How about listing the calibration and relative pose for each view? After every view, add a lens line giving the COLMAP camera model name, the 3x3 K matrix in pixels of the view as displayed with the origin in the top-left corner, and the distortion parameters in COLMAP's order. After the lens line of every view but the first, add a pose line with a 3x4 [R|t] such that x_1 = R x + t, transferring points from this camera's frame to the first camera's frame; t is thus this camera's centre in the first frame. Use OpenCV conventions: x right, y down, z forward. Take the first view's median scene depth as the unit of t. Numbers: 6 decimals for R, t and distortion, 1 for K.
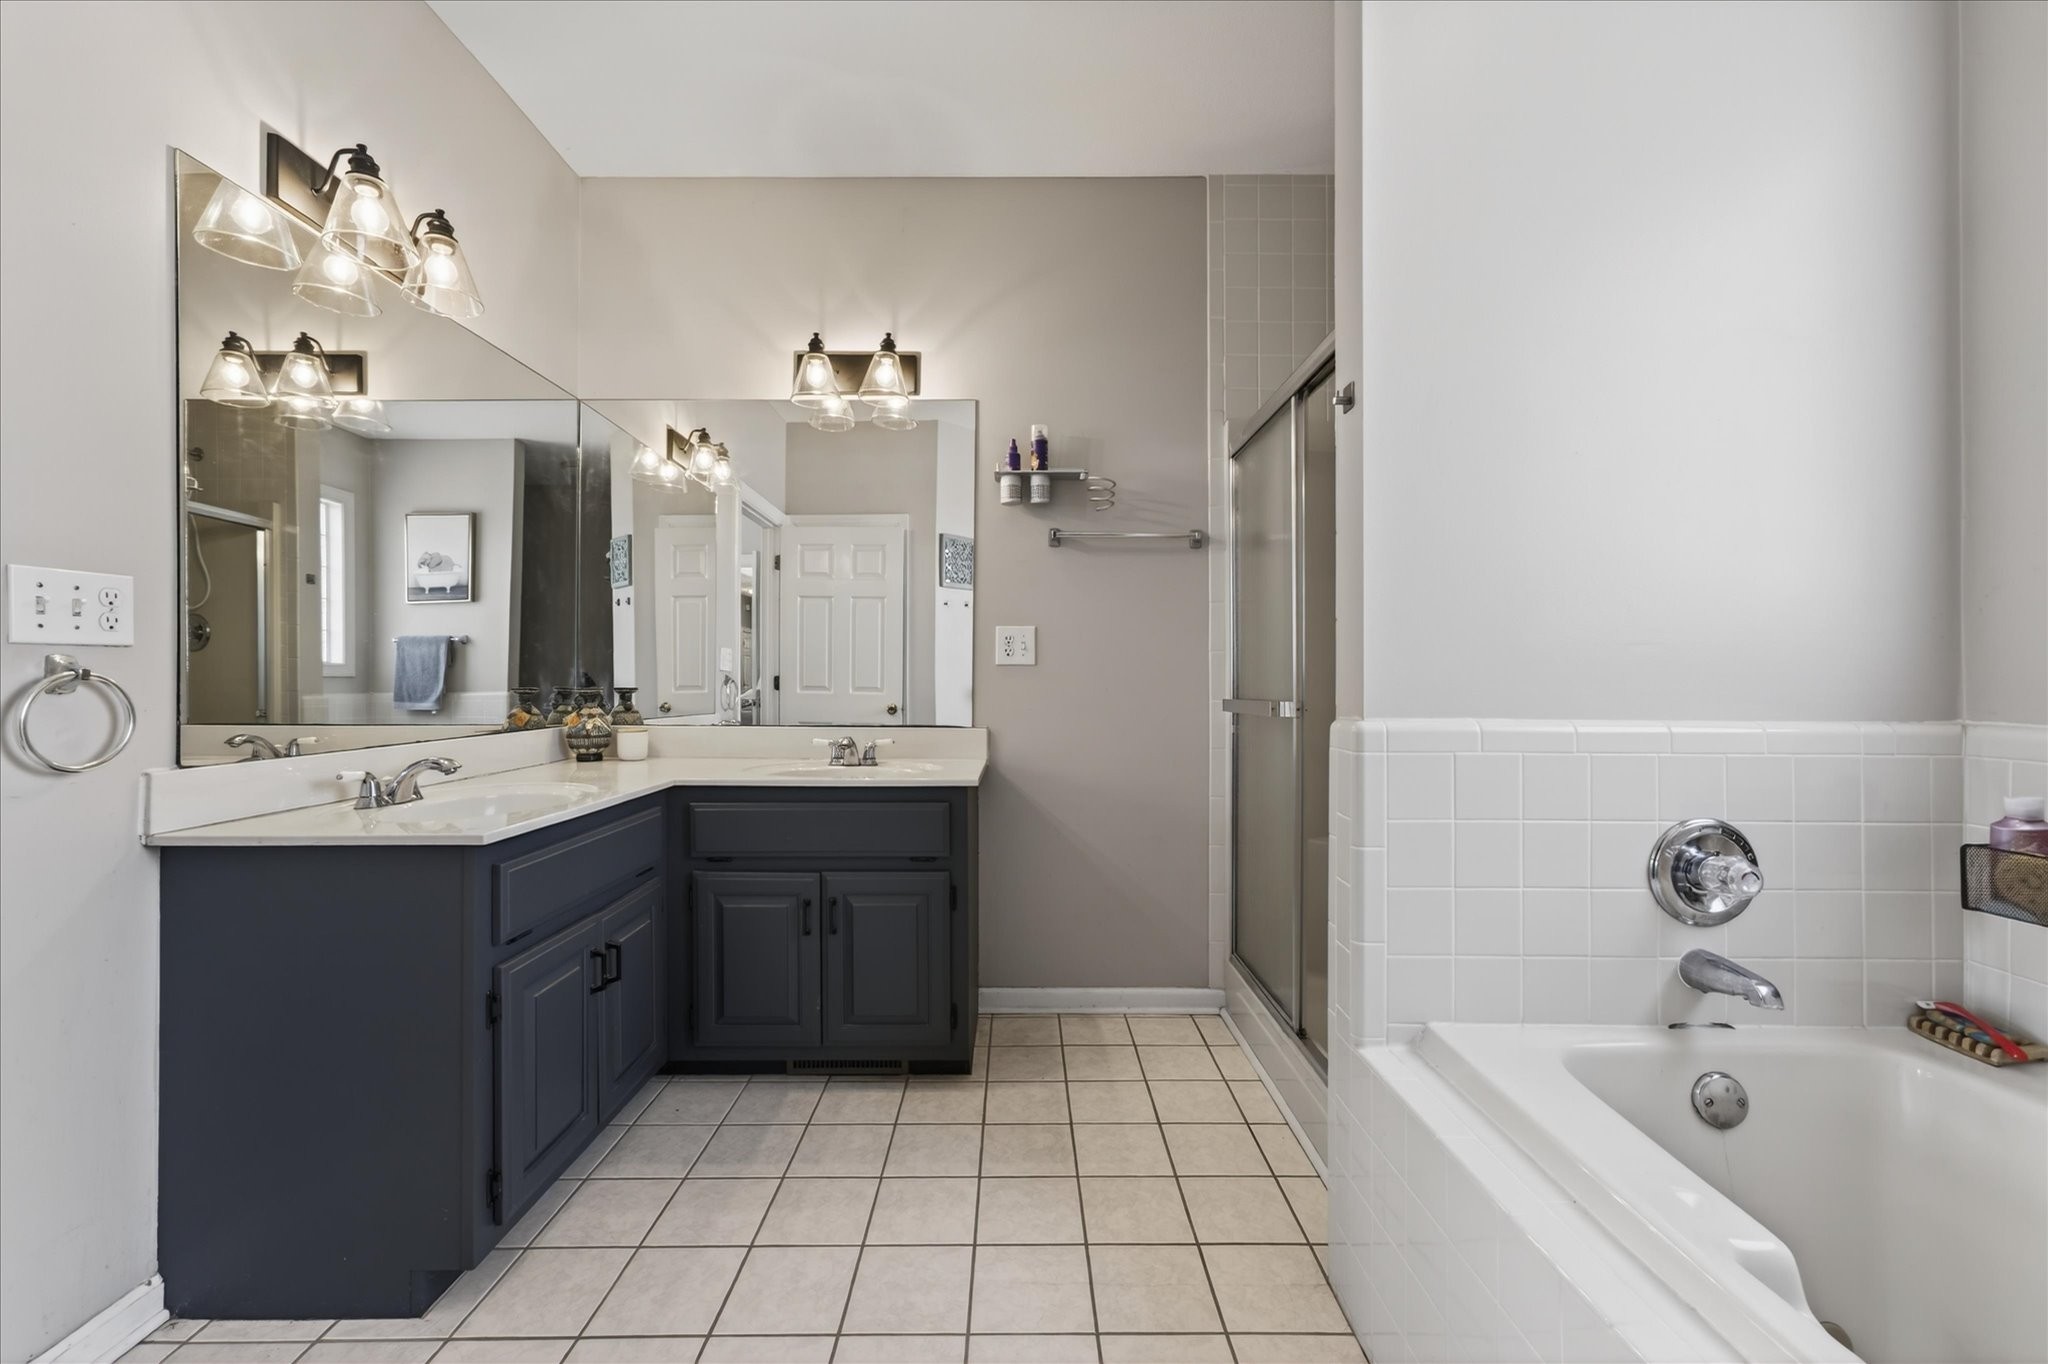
lens RADIAL K [[807.5, 0, 1024.0], [0, 807.5, 682.0], [0, 0, 1]] dist [-0.032767, 0.010600]
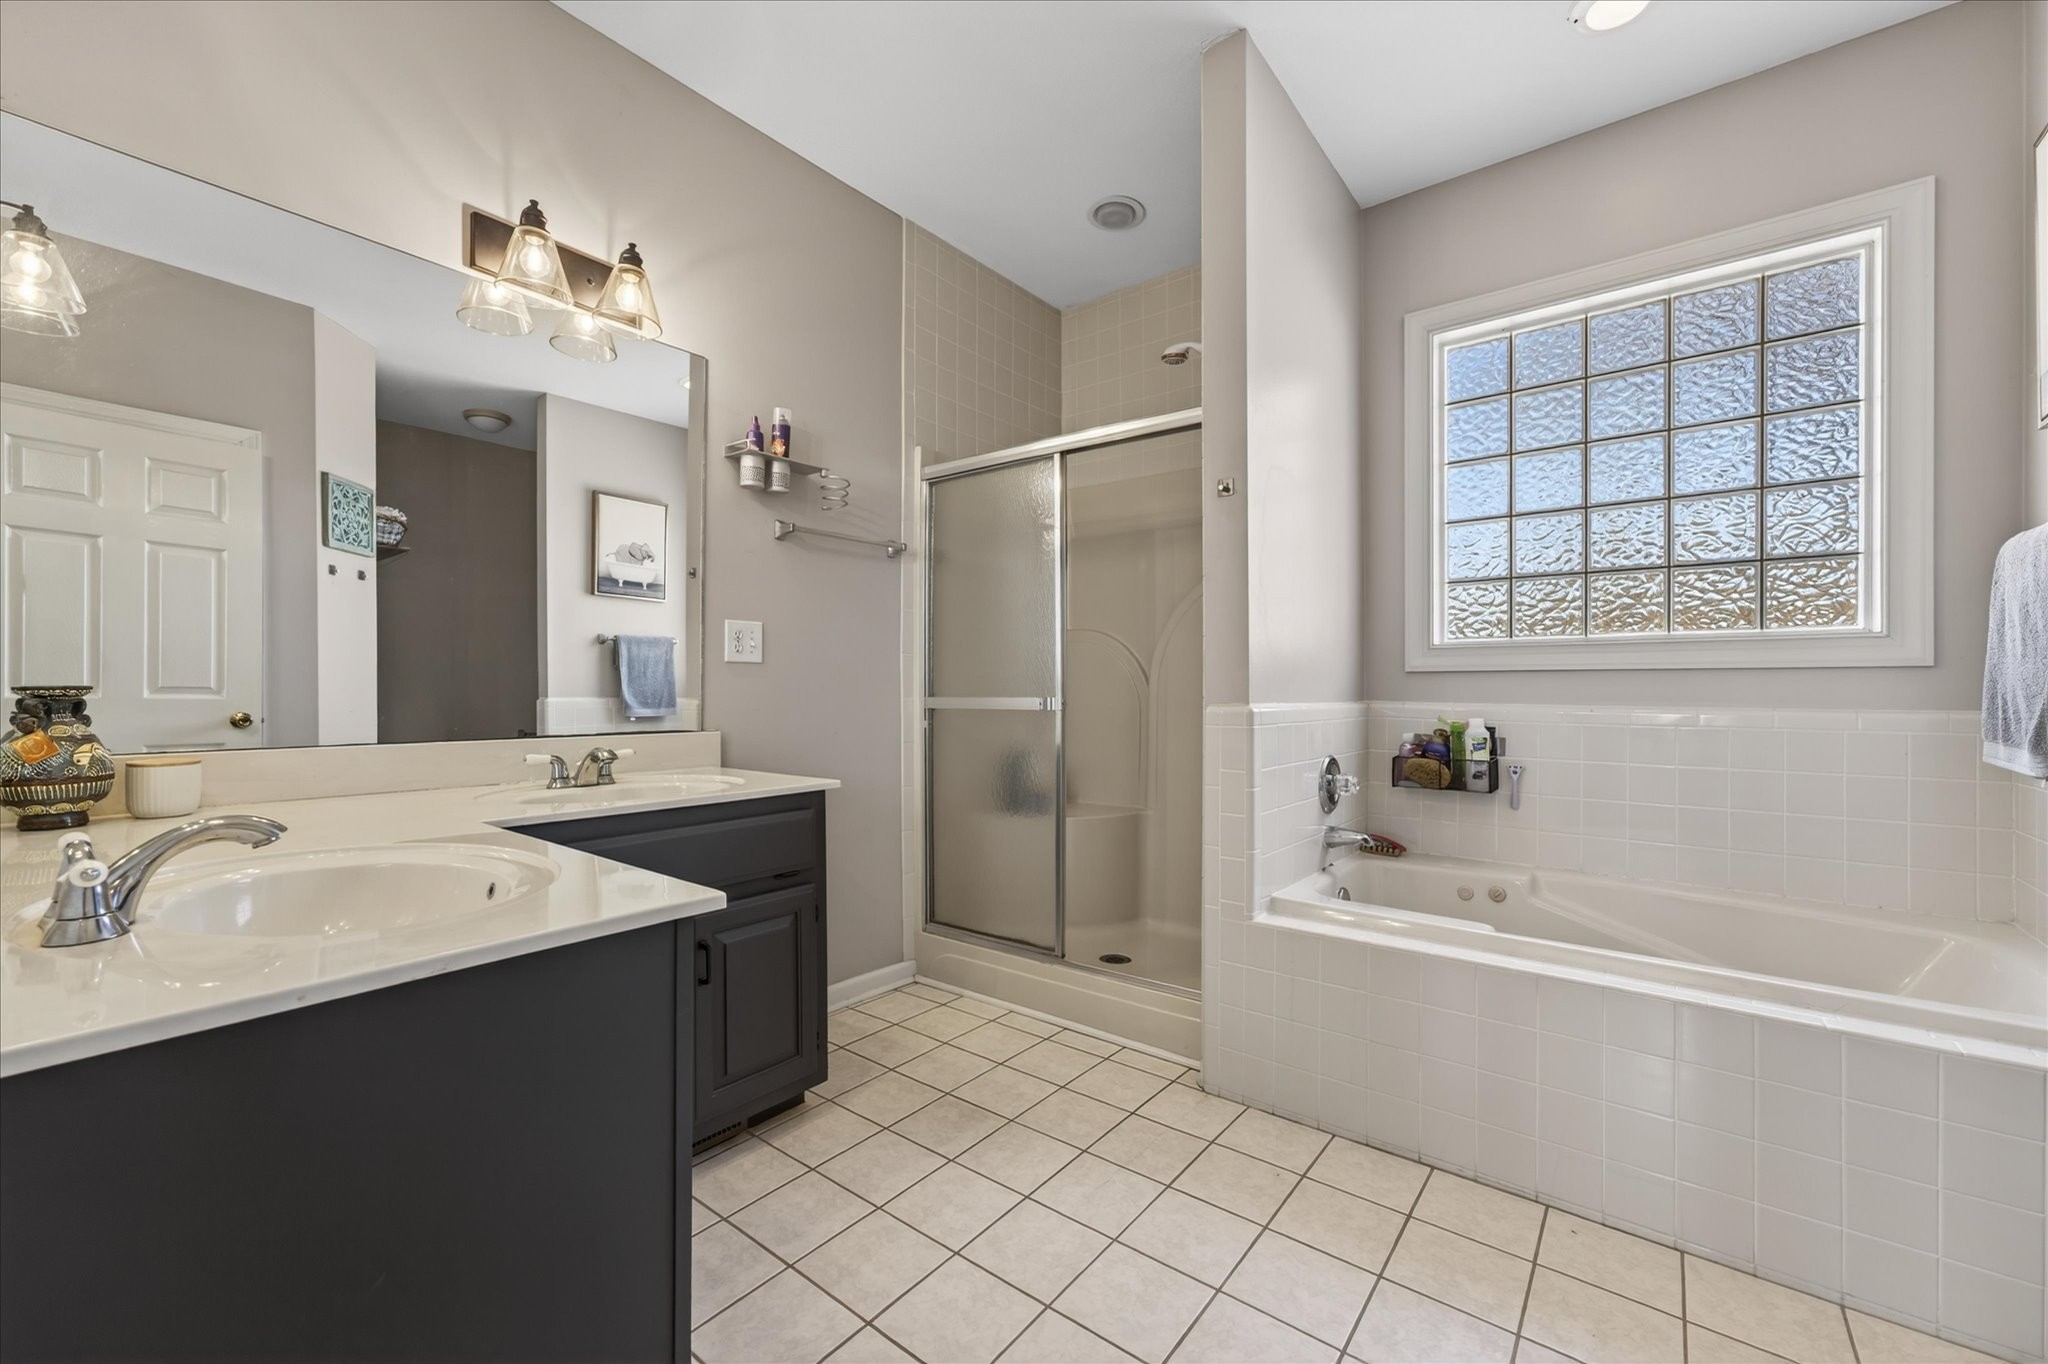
lens RADIAL K [[825.1, 0, 1015.2], [0, 825.1, 675.7], [0, 0, 1]] dist [-0.001883, -0.000249]
pose [[0.630854, 0.008762, 0.775852, -0.560406], [-0.002242, 0.999953, -0.009470, 0.003685], [-0.775899, 0.004235, 0.630843, 0.176294]]
